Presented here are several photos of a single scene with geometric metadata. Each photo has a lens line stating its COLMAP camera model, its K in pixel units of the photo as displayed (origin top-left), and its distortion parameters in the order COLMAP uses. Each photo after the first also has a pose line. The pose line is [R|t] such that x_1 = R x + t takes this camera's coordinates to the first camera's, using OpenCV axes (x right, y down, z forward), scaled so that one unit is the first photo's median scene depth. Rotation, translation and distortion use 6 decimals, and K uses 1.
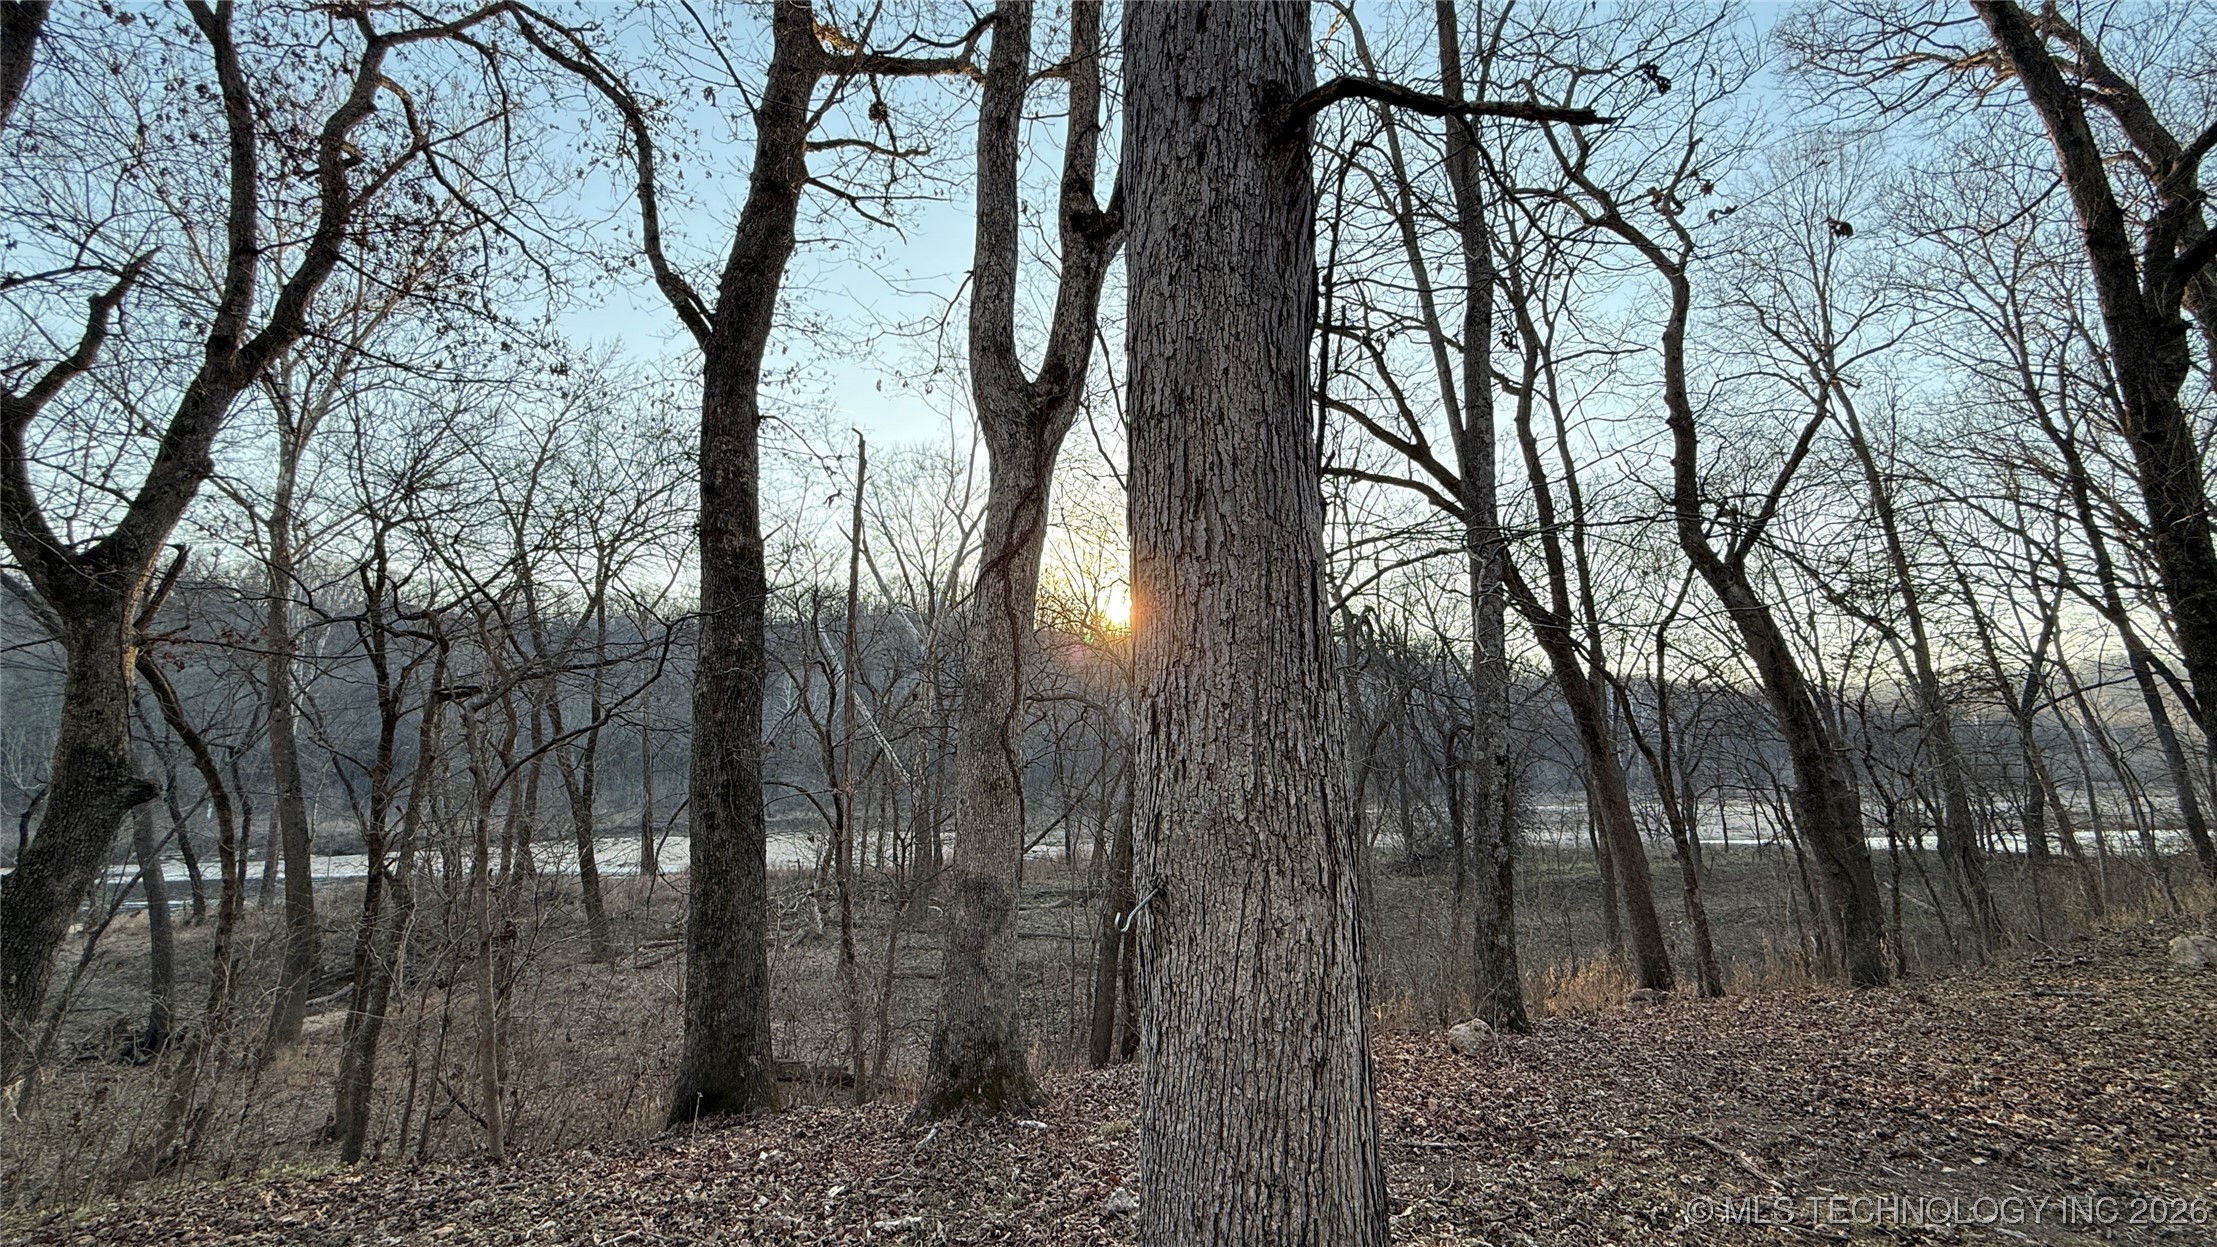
lens RADIAL K [[883.6, 0, 1104.9], [0, 883.6, 622.3], [0, 0, 1]] dist [0.000838, -0.000148]
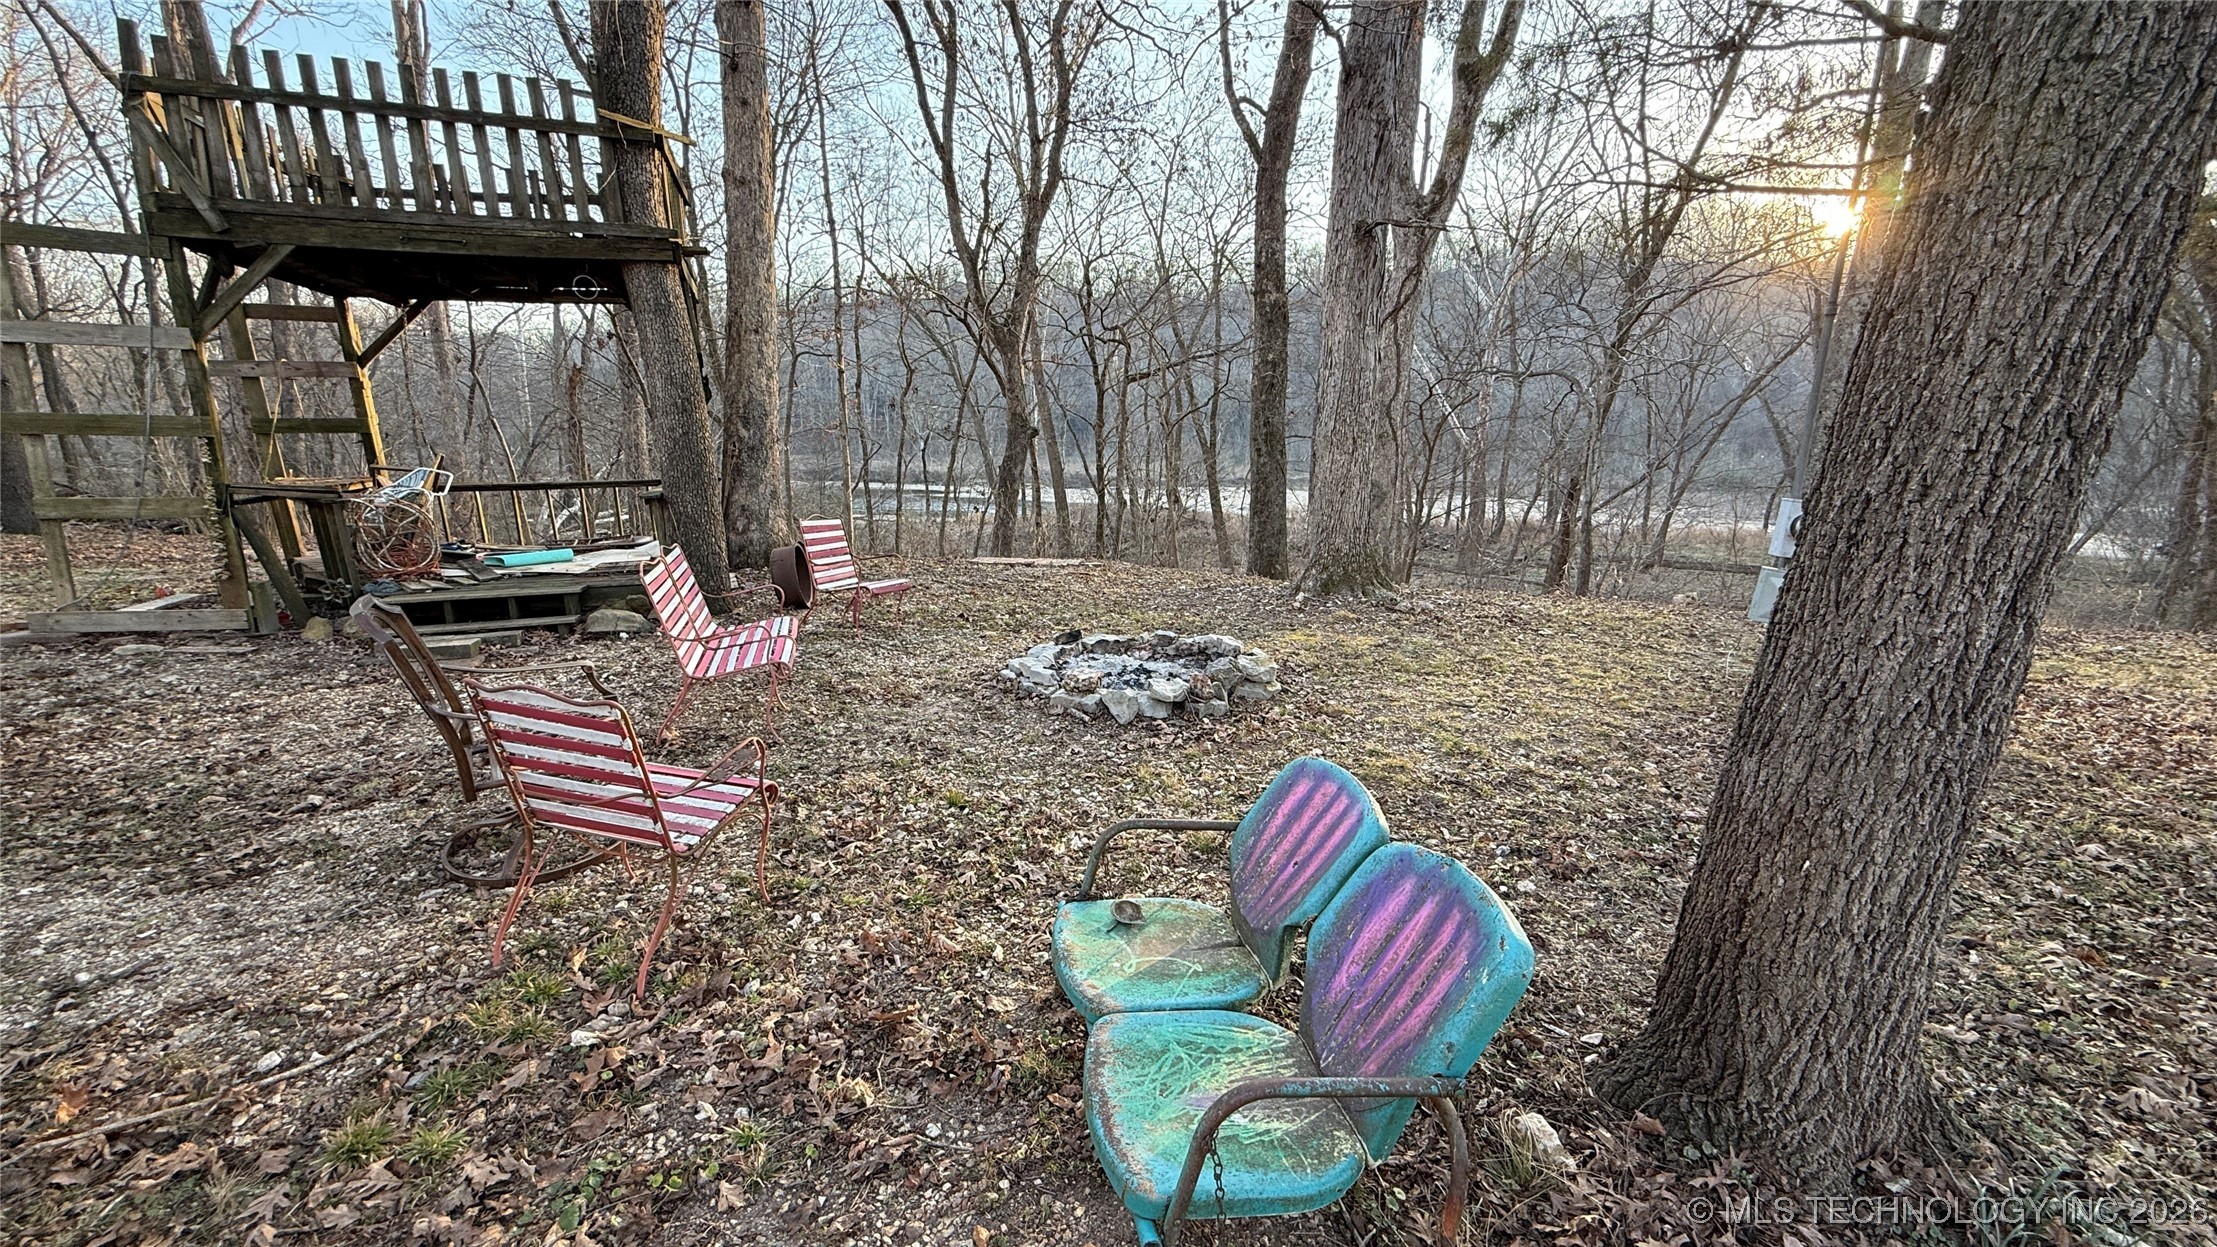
lens RADIAL K [[883.6, 0, 1104.9], [0, 883.6, 622.3], [0, 0, 1]] dist [0.000838, -0.000148]
pose [[0.798326, 0.146370, -0.584168, 0.357902], [0.077999, 0.936713, 0.341299, -0.088309], [0.597153, -0.318032, 0.736385, -0.572956]]
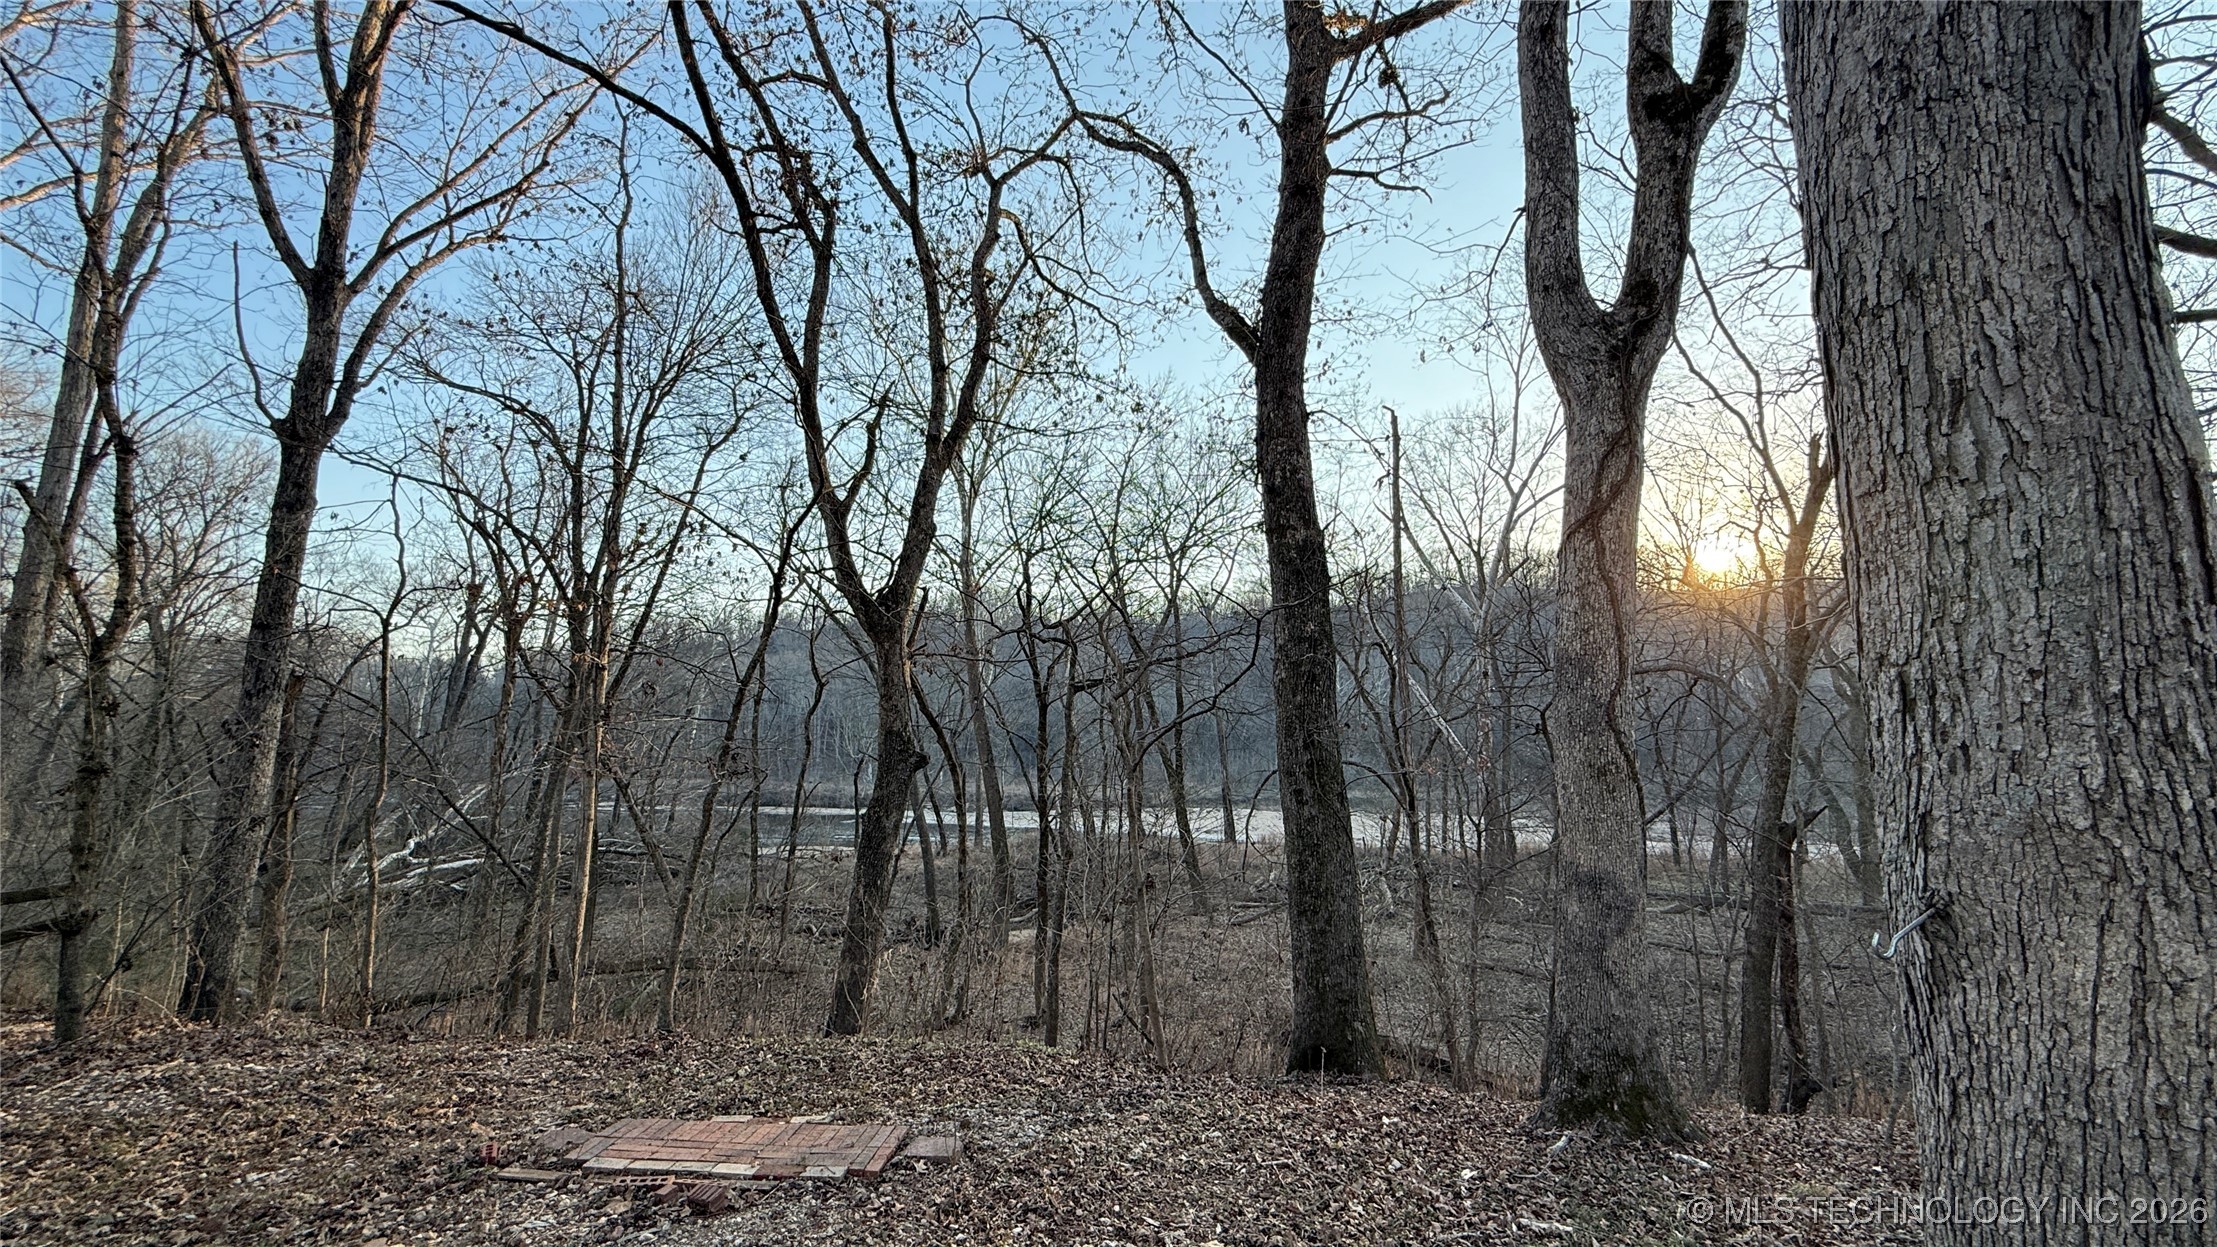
lens RADIAL K [[883.6, 0, 1104.9], [0, 883.6, 622.3], [0, 0, 1]] dist [0.000838, -0.000148]
pose [[0.825323, -0.070336, -0.560263, -0.017723], [0.082489, 0.996585, -0.003597, -0.002047], [0.558603, -0.043247, 0.828307, -0.010426]]
